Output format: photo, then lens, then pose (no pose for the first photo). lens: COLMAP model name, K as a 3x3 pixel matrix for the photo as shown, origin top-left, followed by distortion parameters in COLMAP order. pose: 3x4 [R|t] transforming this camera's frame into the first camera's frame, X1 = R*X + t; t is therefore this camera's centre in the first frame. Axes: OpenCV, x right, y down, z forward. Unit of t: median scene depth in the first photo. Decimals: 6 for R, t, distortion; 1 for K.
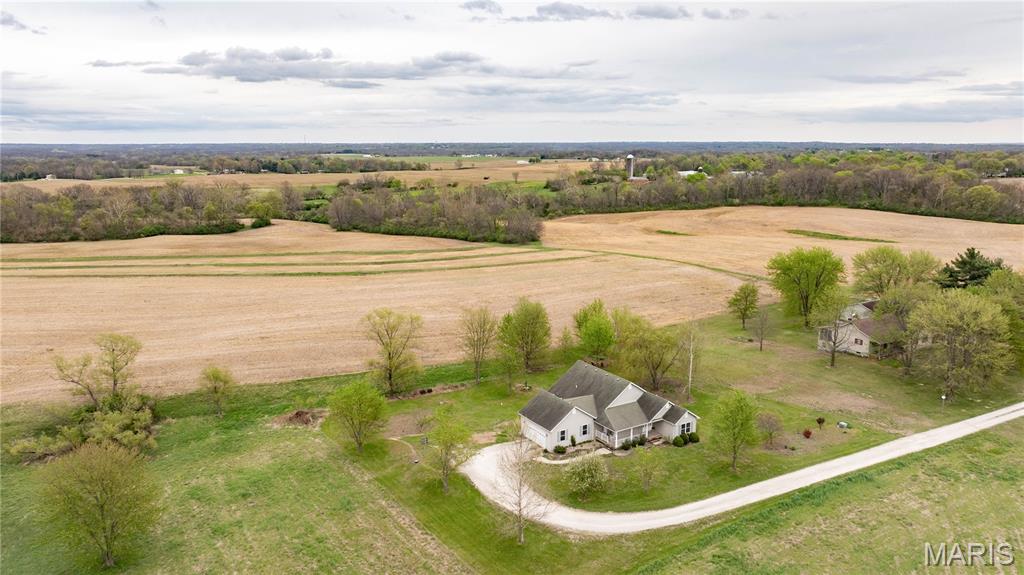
lens RADIAL K [[721.7, 0, 522.5], [0, 721.7, 284.0], [0, 0, 1]] dist [-0.028447, 0.010617]
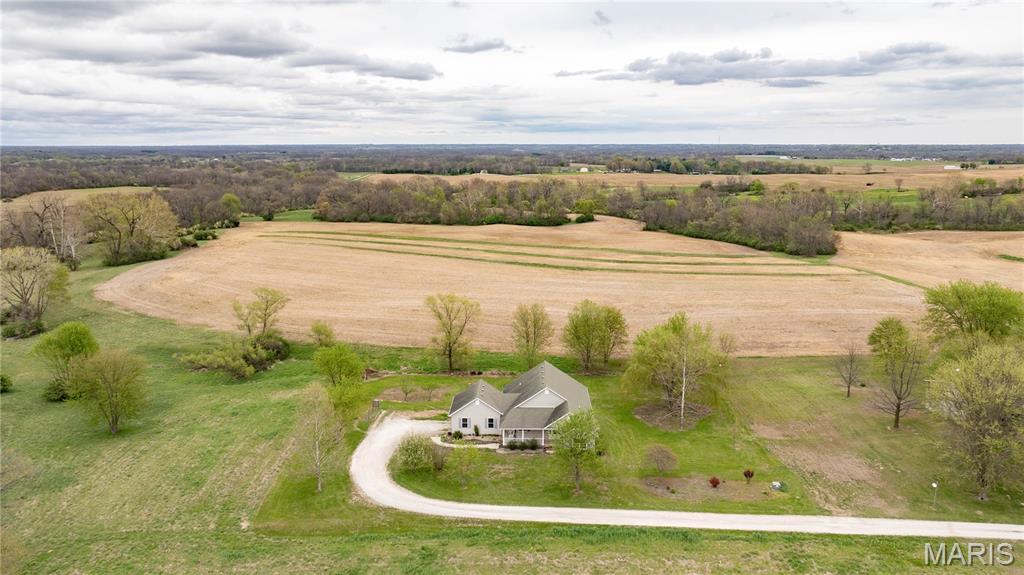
lens RADIAL K [[724.4, 0, 520.2], [0, 724.4, 291.2], [0, 0, 1]] dist [-0.041823, 0.039024]
pose [[0.839260, 0.106863, -0.533125, 0.165905], [-0.102873, 0.993995, 0.037297, -0.007397], [0.533910, 0.023542, 0.845214, 0.035132]]
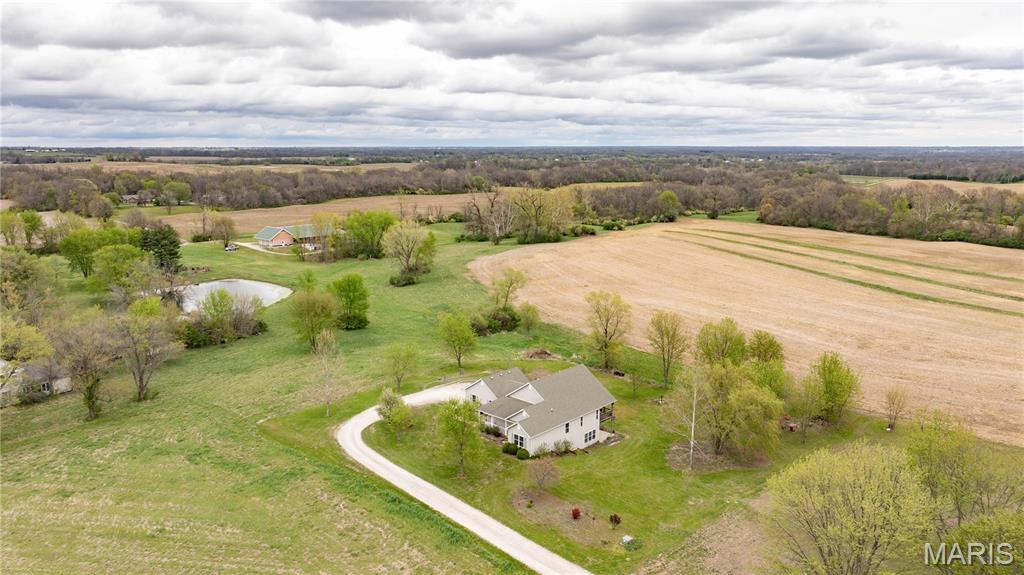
lens RADIAL K [[721.7, 0, 522.5], [0, 721.7, 284.0], [0, 0, 1]] dist [-0.028447, 0.010617]
pose [[0.261194, 0.180062, -0.948343, 0.282659], [-0.184030, 0.973717, 0.134193, -0.034757], [0.947581, 0.139473, 0.287466, 0.176667]]
